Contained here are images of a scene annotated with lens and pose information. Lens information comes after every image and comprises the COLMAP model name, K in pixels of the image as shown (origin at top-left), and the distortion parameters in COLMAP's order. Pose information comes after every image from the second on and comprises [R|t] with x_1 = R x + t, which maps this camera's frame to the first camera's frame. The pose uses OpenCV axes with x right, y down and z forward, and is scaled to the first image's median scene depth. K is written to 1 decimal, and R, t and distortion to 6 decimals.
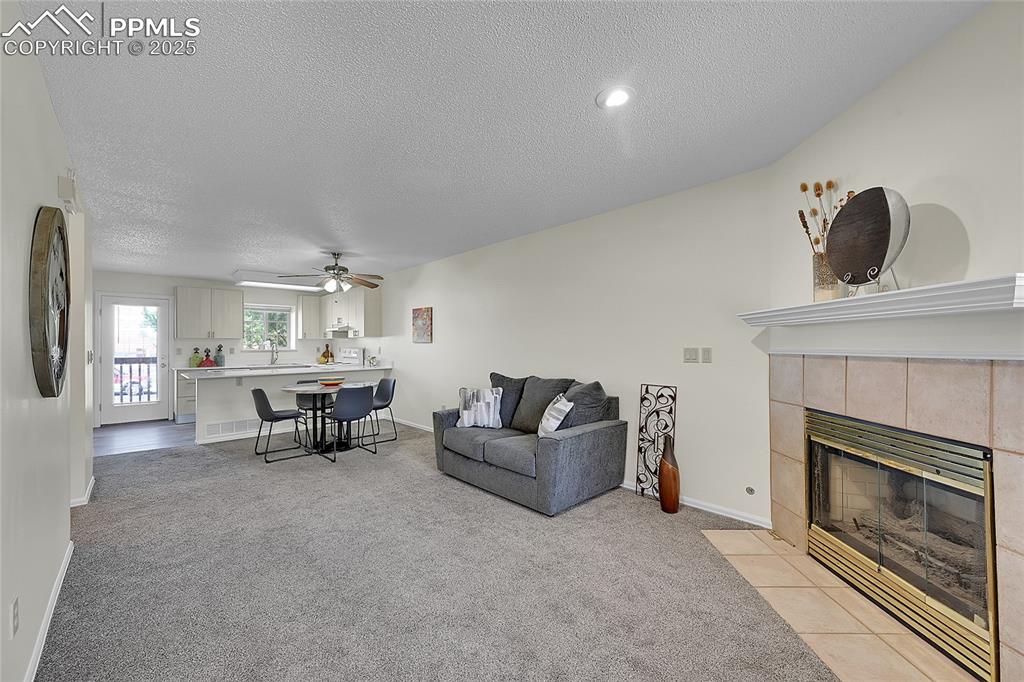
lens RADIAL K [[408.6, 0, 513.6], [0, 408.6, 344.4], [0, 0, 1]] dist [-0.001133, -0.000023]
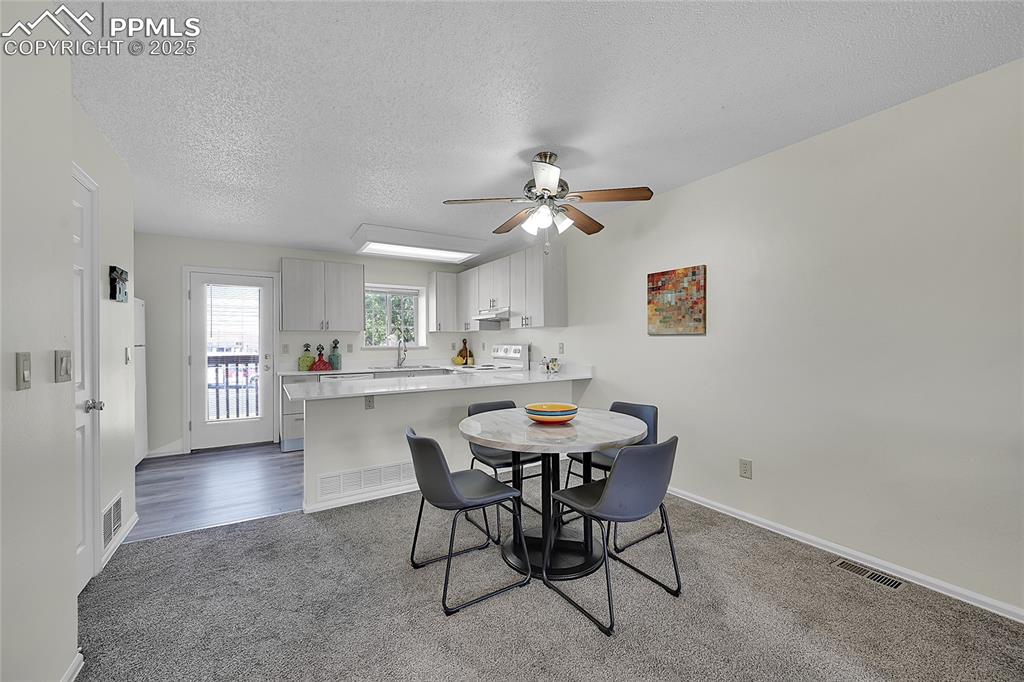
lens RADIAL K [[408.6, 0, 508.3], [0, 408.6, 342.9], [0, 0, 1]] dist [-0.001133, -0.000023]
pose [[0.978533, 0.000524, -0.206091, -0.277410], [0.000642, 0.999984, 0.005592, 0.003038], [0.206090, -0.005604, 0.978517, 0.364230]]
